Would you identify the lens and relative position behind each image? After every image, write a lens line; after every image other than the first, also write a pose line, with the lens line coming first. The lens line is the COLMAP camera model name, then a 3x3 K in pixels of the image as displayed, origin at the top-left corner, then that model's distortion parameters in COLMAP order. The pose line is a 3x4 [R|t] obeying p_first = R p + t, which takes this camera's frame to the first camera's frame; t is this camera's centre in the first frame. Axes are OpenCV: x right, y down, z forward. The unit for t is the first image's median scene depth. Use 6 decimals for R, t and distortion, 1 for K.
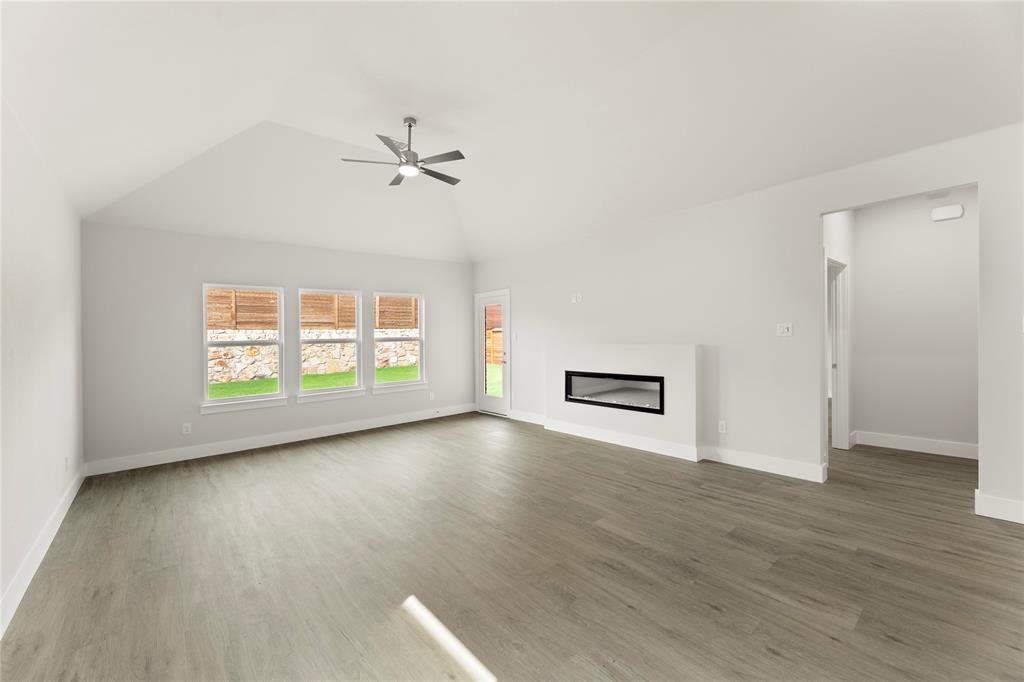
lens RADIAL K [[422.4, 0, 522.5], [0, 422.4, 335.8], [0, 0, 1]] dist [-0.000209, 0.000195]
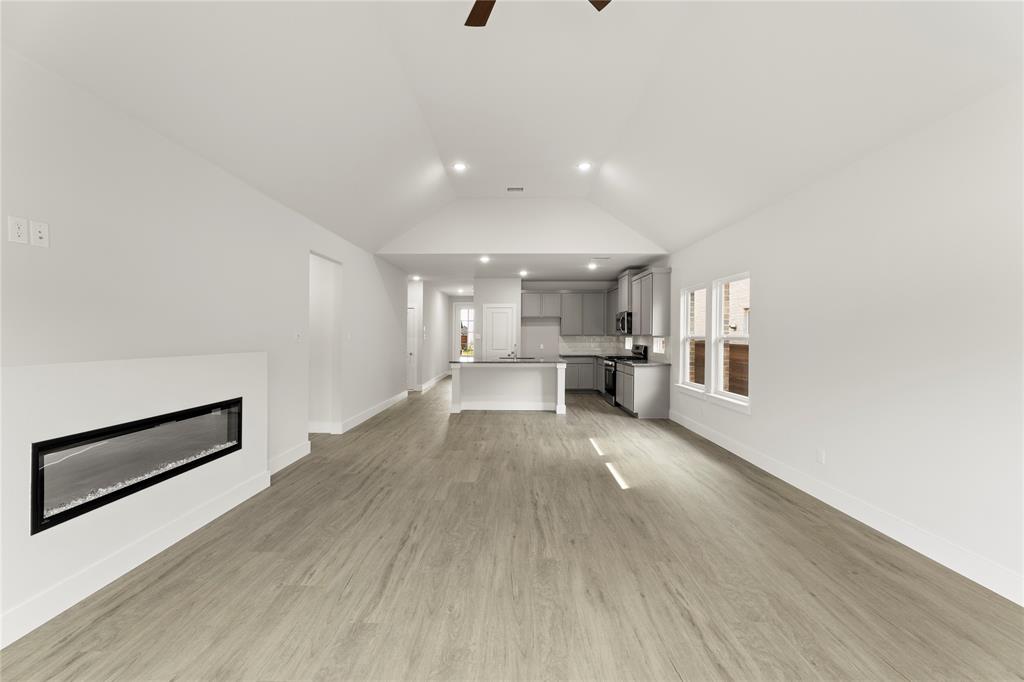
lens RADIAL K [[407.8, 0, 508.8], [0, 407.8, 341.7], [0, 0, 1]] dist [-0.000748, -0.000080]
pose [[-0.741928, 0.014699, 0.670319, -0.599566], [0.018212, 0.999833, -0.001767, 0.011751], [-0.670233, 0.010896, -0.742071, 1.468232]]
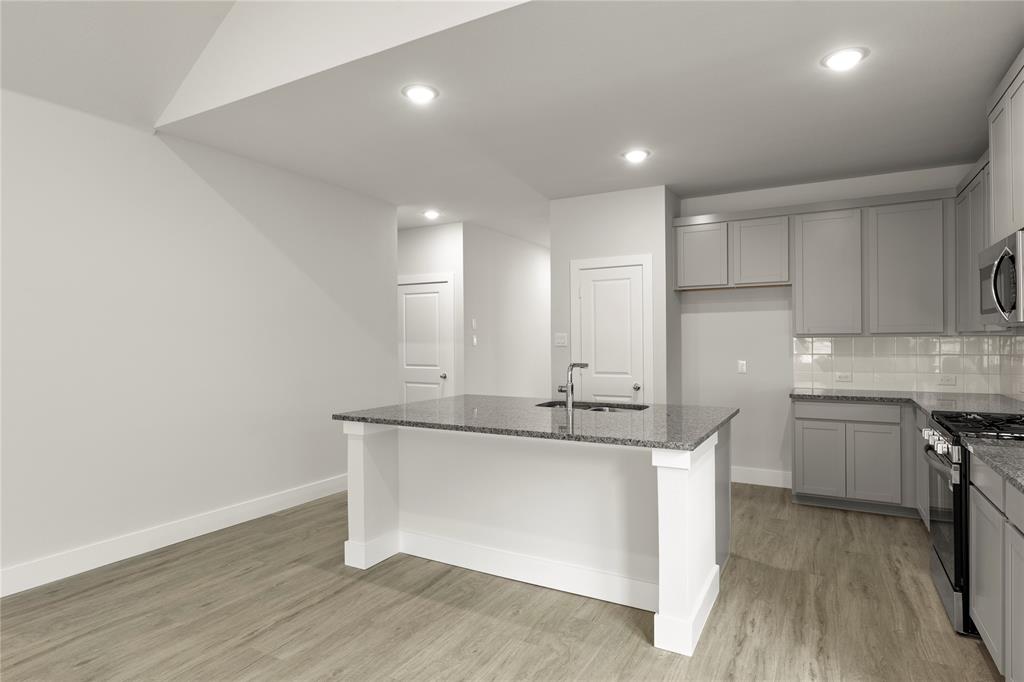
lens RADIAL K [[557.9, 0, 509.7], [0, 557.9, 337.0], [0, 0, 1]] dist [0.001130, -0.000627]
pose [[-0.327475, 0.032076, 0.944315, -0.060429], [0.016065, 0.999468, -0.028378, 0.001679], [-0.944723, 0.005877, -0.327816, 0.290503]]
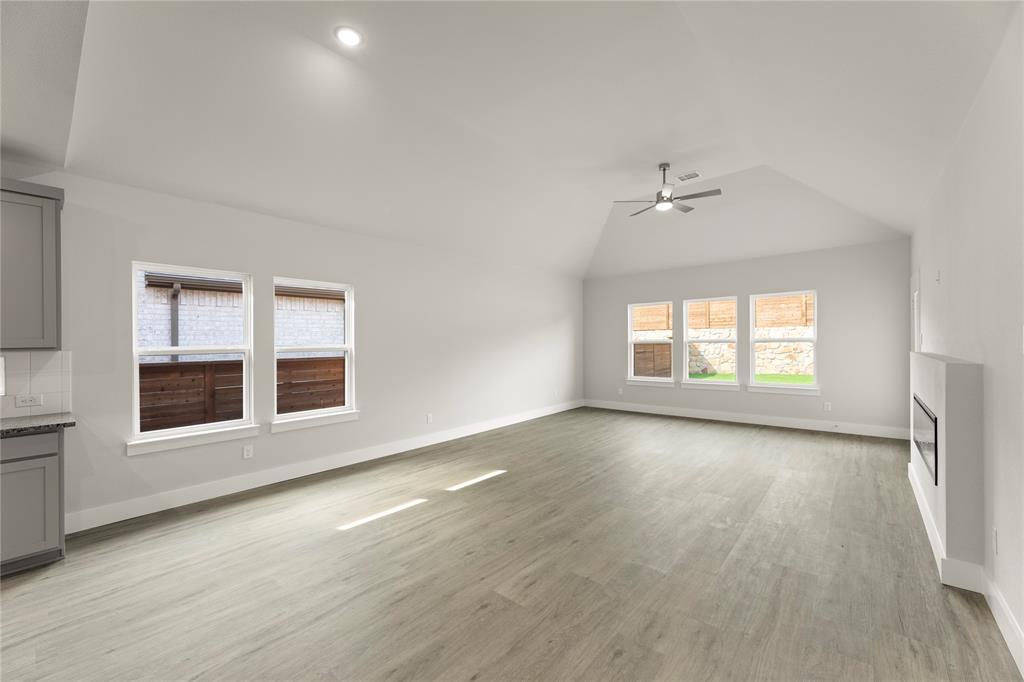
lens RADIAL K [[407.8, 0, 508.8], [0, 407.8, 341.7], [0, 0, 1]] dist [-0.000748, -0.000080]
pose [[0.124921, 0.021057, -0.991943, 0.970192], [0.011101, 0.999683, 0.022619, -0.028335], [0.992105, -0.013837, 0.124648, 0.450256]]
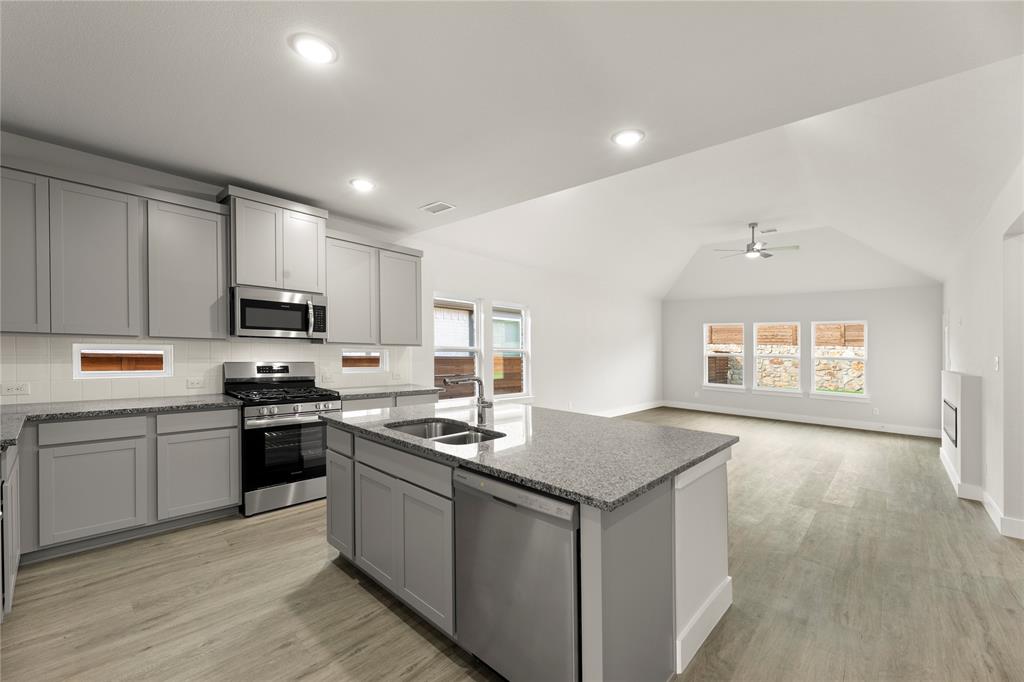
lens RADIAL K [[417.1, 0, 510.9], [0, 417.1, 331.8], [0, 0, 1]] dist [0.001598, 0.000008]
pose [[0.098741, -0.012924, -0.995029, 1.442569], [-0.028919, 0.999456, -0.015852, -0.038431], [0.994693, 0.030341, 0.098314, -0.135485]]
